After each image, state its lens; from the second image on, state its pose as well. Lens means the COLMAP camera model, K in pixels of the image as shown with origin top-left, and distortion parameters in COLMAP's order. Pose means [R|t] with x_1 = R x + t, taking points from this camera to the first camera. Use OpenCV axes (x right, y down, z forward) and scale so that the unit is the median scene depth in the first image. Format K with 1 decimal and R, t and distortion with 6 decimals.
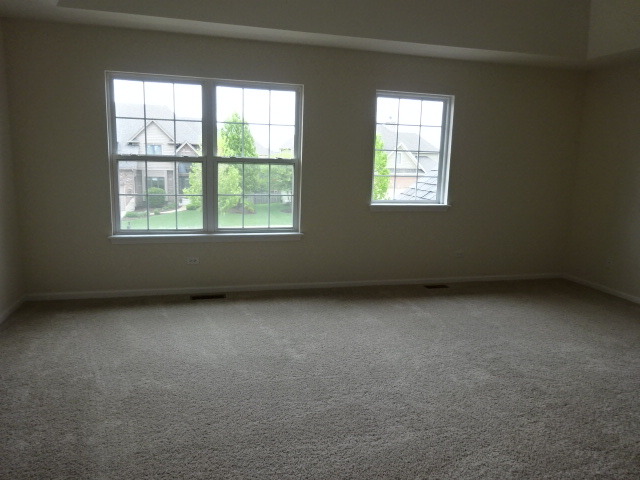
lens RADIAL K [[432.1, 0, 320.0], [0, 432.1, 240.0], [0, 0, 1]] dist [-0.004758, -0.002470]
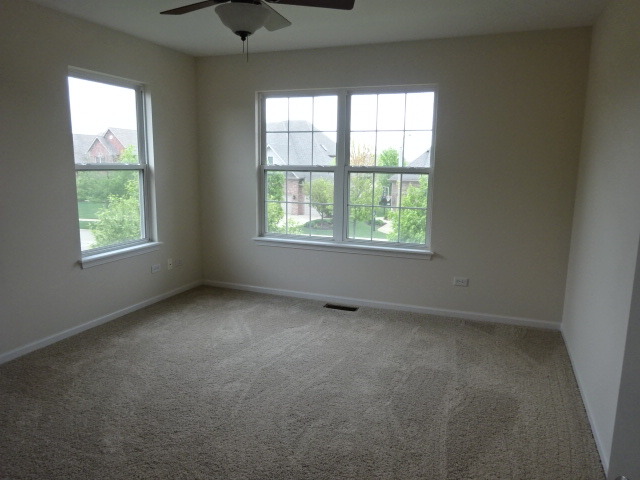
lens RADIAL K [[471.5, 0, 320.0], [0, 471.5, 240.0], [0, 0, 1]] dist [0.002284, -0.006199]
pose [[0.811033, 0.079311, -0.579600, 0.351486], [-0.103196, 0.994626, -0.008300, -0.008863], [0.575827, 0.066544, 0.814859, 0.096601]]
